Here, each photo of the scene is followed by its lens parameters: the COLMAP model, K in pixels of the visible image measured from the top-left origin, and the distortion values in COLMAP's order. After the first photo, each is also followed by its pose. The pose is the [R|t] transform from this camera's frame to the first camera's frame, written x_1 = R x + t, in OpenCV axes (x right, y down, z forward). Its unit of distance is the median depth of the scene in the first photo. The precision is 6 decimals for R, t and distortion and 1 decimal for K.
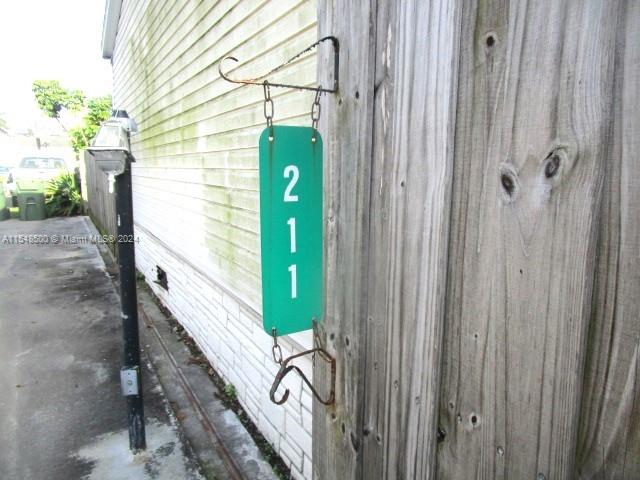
lens RADIAL K [[453.9, 0, 320.9], [0, 453.9, 238.1], [0, 0, 1]] dist [-0.003334, 0.000855]
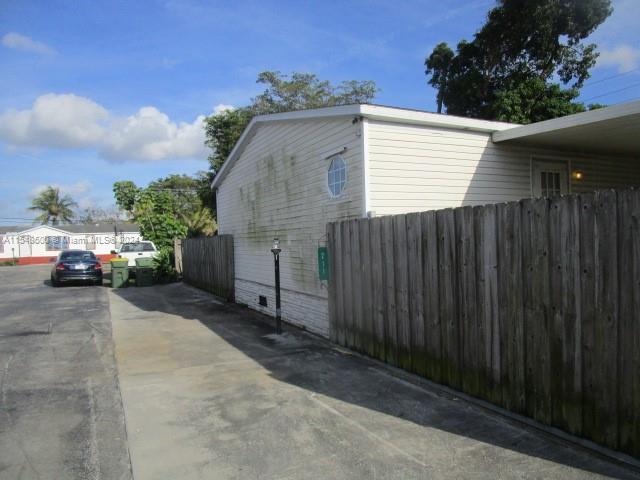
lens RADIAL K [[451.6, 0, 320.1], [0, 451.6, 241.5], [0, 0, 1]] dist [-0.031030, 0.003287]
pose [[0.997335, -0.045539, -0.056997, 0.020759], [0.036853, 0.988729, -0.145108, 0.046470], [0.062963, 0.142621, 0.987773, -0.409034]]
